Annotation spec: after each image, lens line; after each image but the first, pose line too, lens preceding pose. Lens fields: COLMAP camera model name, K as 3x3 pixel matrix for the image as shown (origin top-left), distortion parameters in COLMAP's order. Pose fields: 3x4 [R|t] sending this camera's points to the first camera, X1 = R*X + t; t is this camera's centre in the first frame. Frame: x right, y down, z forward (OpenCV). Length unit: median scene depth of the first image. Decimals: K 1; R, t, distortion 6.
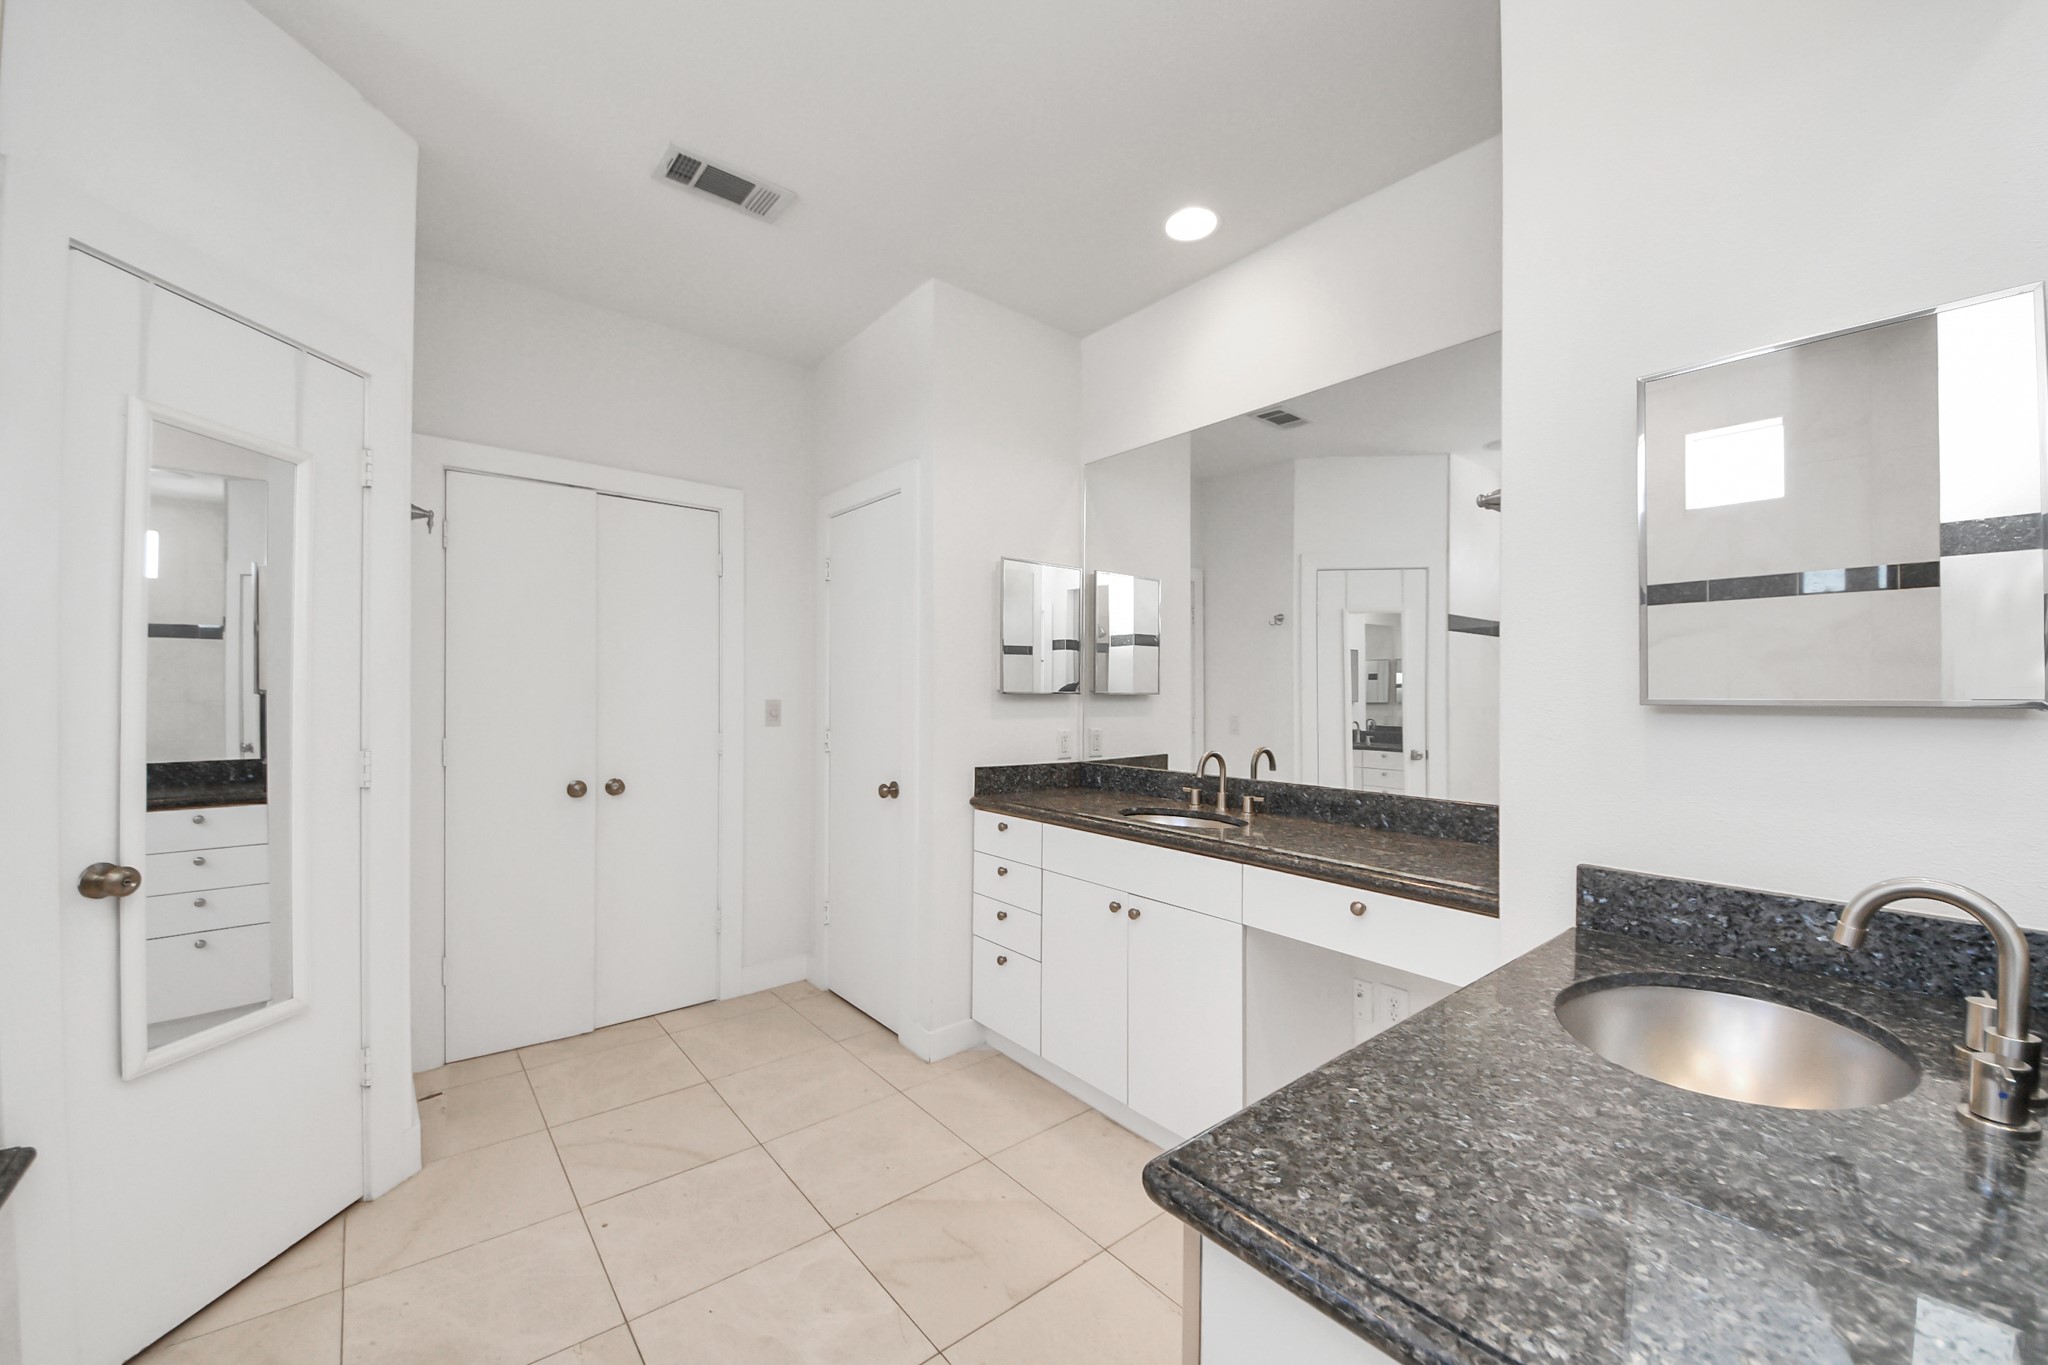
lens RADIAL K [[782.4, 0, 979.0], [0, 782.4, 694.1], [0, 0, 1]] dist [0.047818, -0.037911]
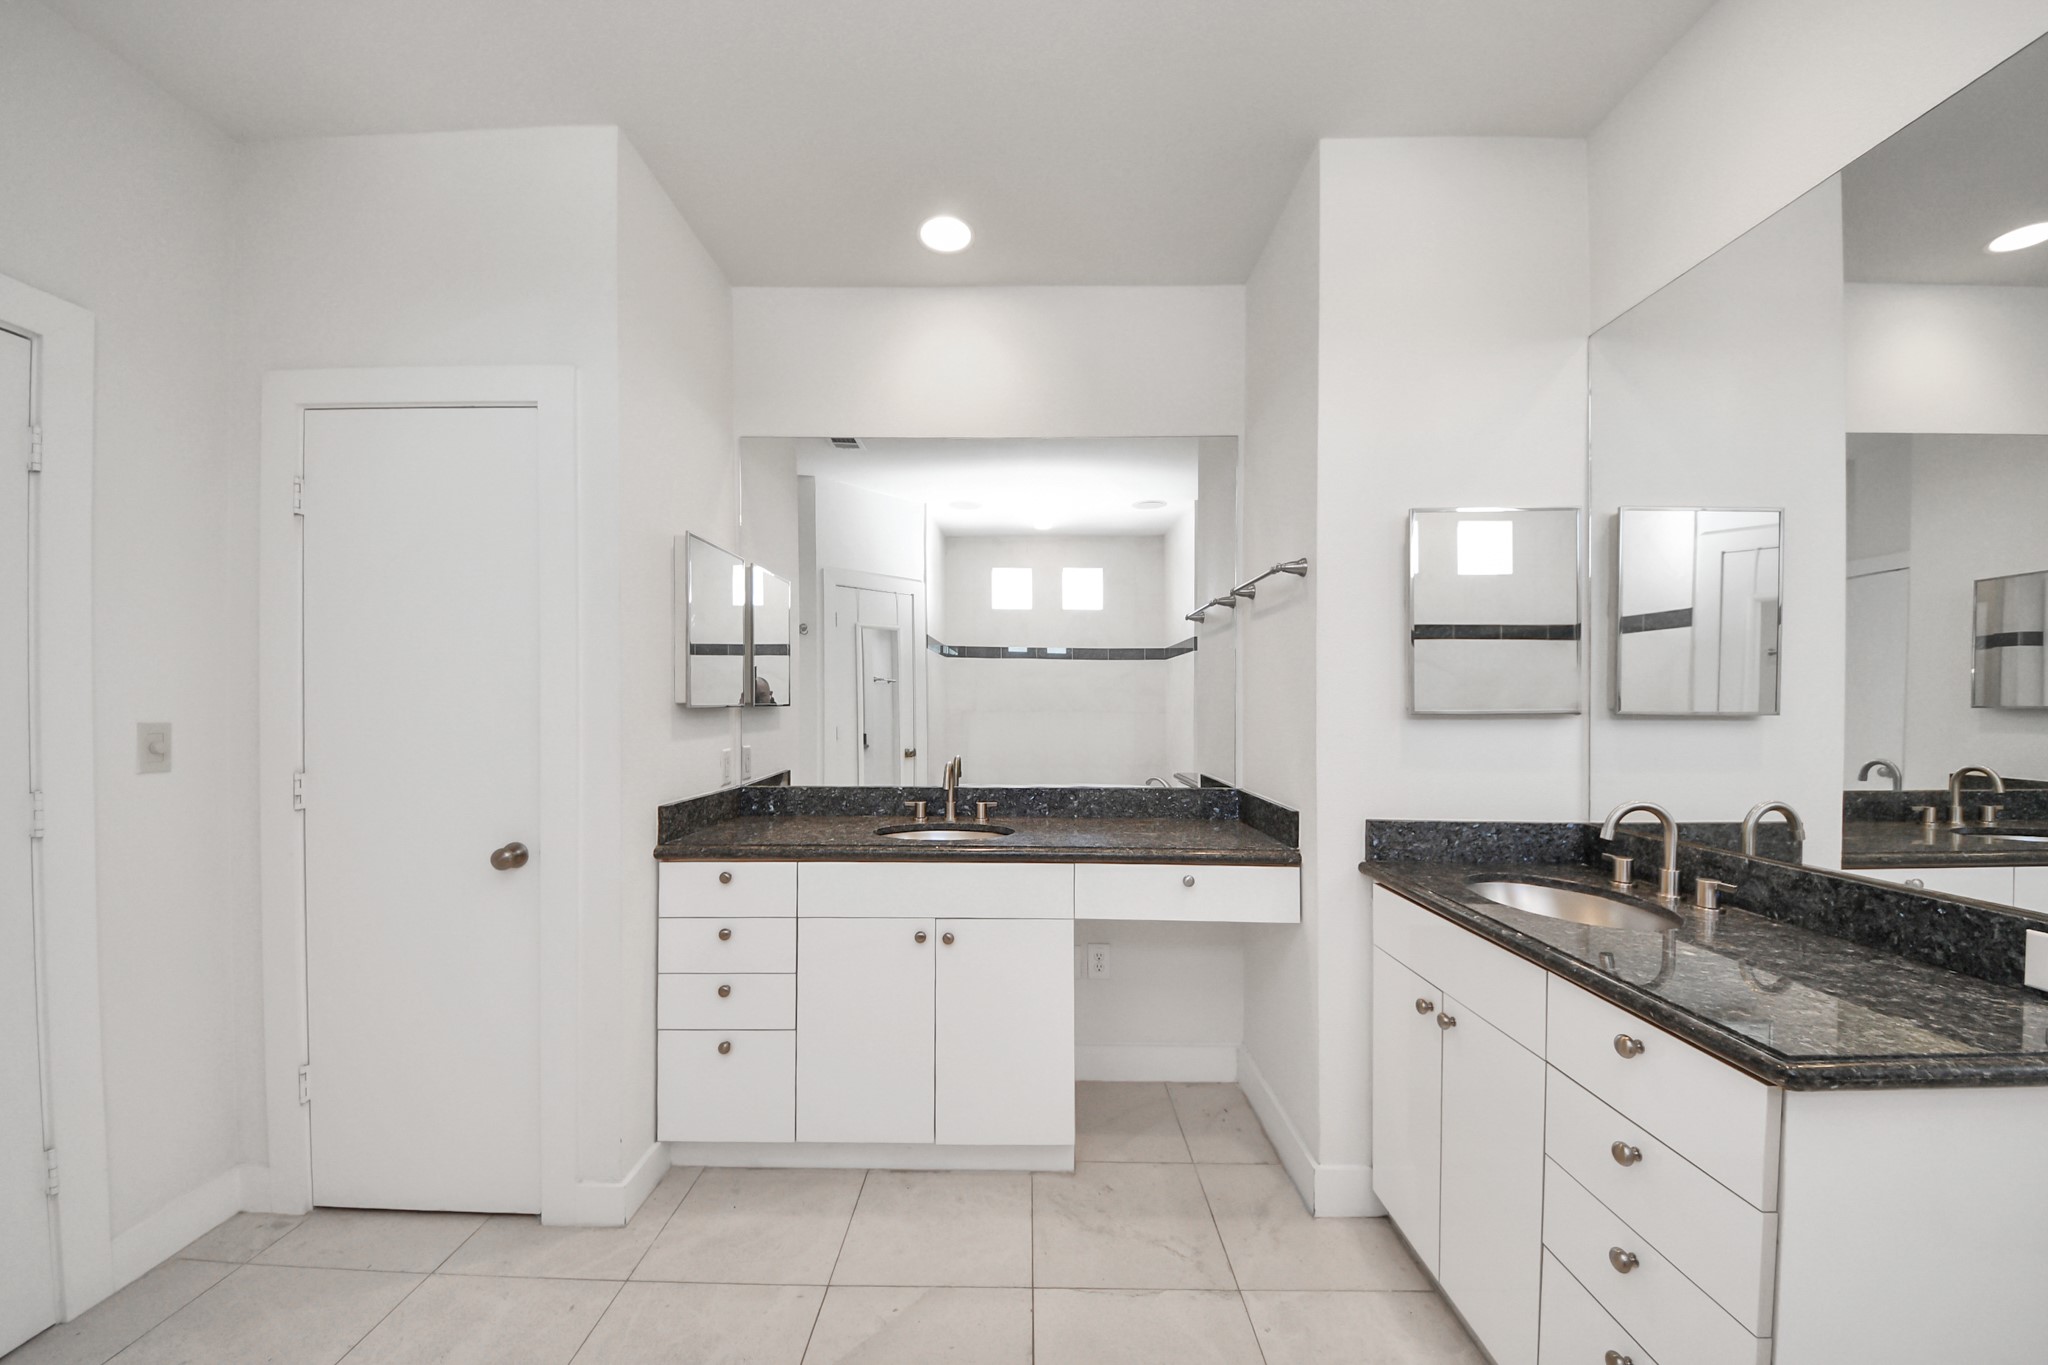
lens RADIAL K [[755.1, 0, 1027.7], [0, 755.1, 713.8], [0, 0, 1]] dist [0.036994, -0.020718]
pose [[0.636930, -0.014479, 0.770786, -0.369965], [0.004993, 0.999880, 0.014656, -0.004584], [-0.770905, -0.005487, 0.636926, 0.285726]]
